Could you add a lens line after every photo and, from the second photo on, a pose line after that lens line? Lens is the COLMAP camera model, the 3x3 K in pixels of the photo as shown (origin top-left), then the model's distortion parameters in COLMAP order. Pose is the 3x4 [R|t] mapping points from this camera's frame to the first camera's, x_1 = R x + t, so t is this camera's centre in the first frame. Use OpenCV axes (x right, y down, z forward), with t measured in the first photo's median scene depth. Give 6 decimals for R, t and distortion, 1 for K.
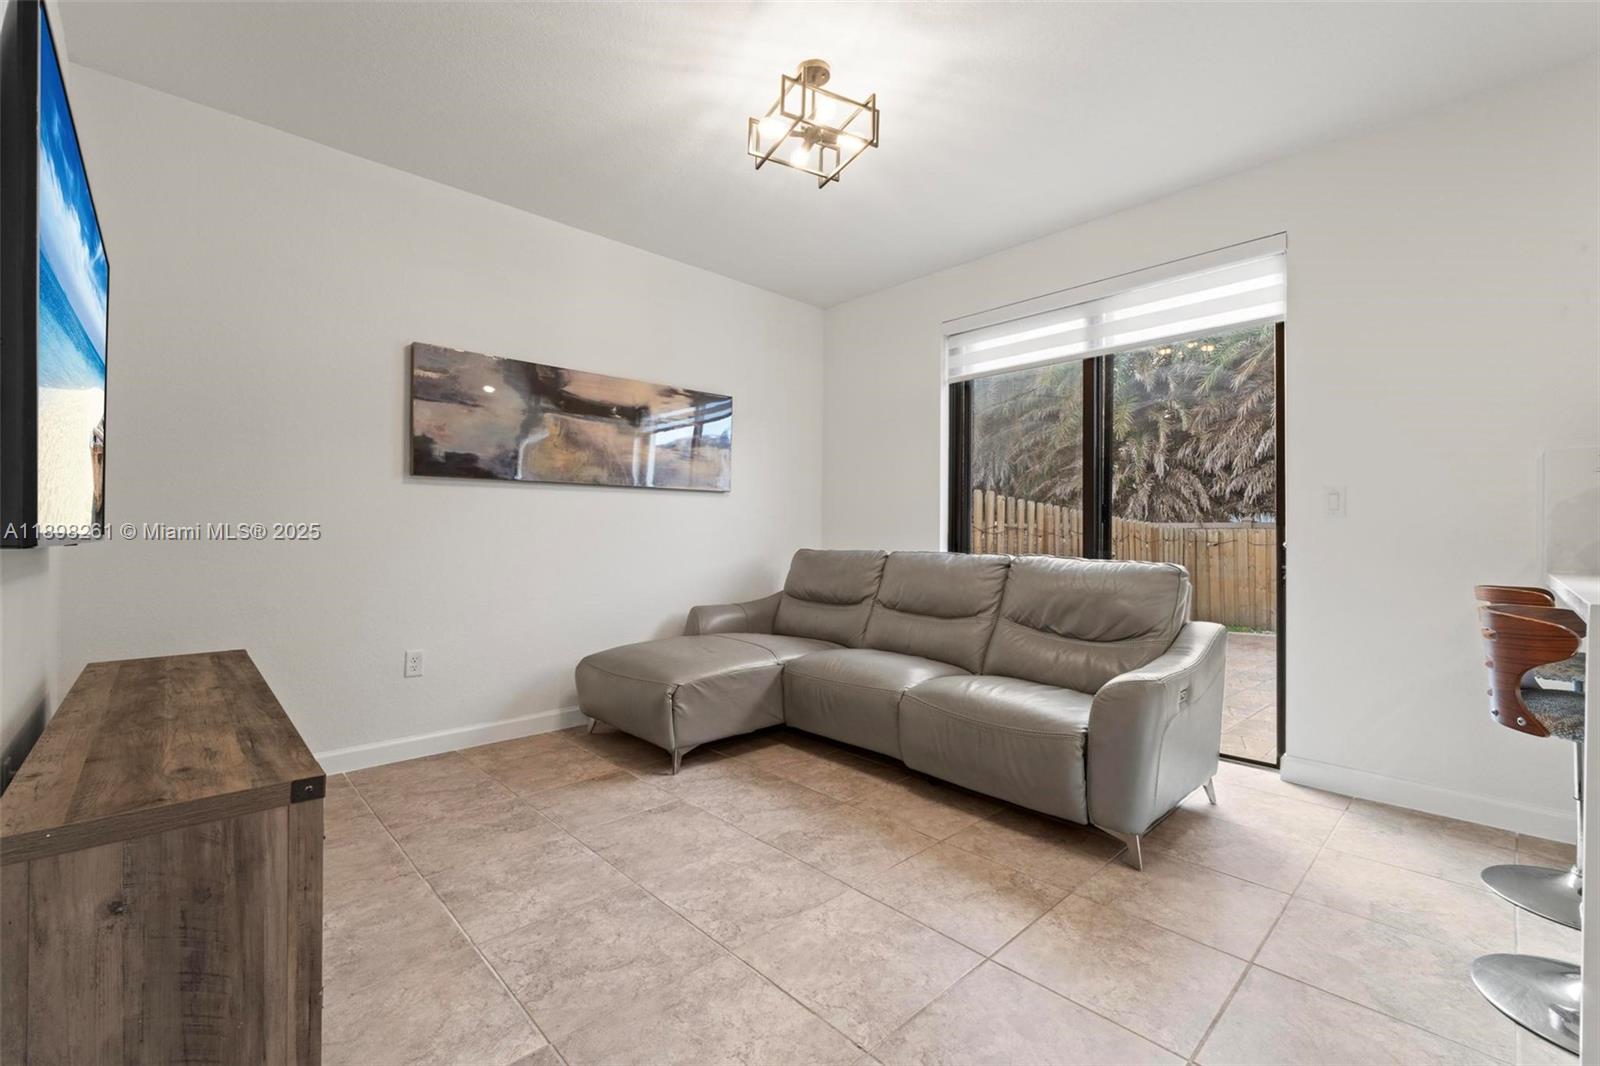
lens RADIAL K [[674.2, 0, 800.0], [0, 674.2, 533.0], [0, 0, 1]] dist [-0.009847, 0.000084]
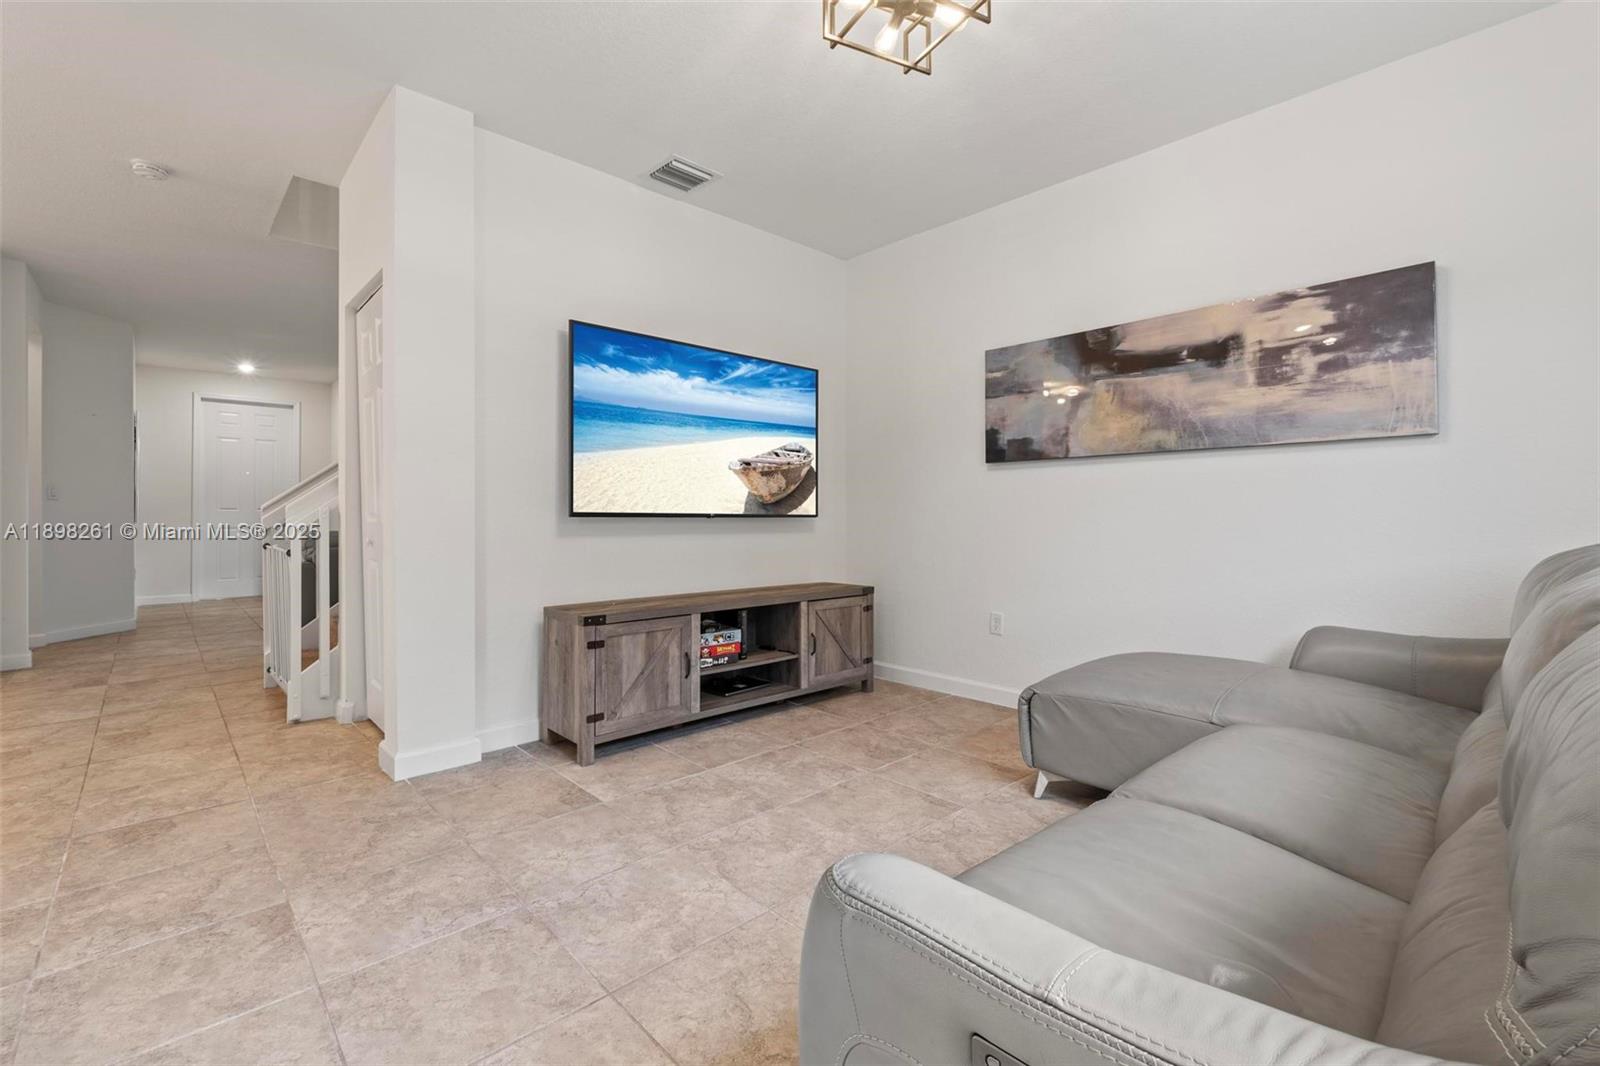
lens RADIAL K [[690.0, 0, 815.1], [0, 690.0, 519.1], [0, 0, 1]] dist [-0.017604, -0.000033]
pose [[0.008071, 0.000696, -0.999967, 0.661782], [0.000672, 1.000000, 0.000701, 0.011713], [0.999967, -0.000678, 0.008071, 0.715860]]
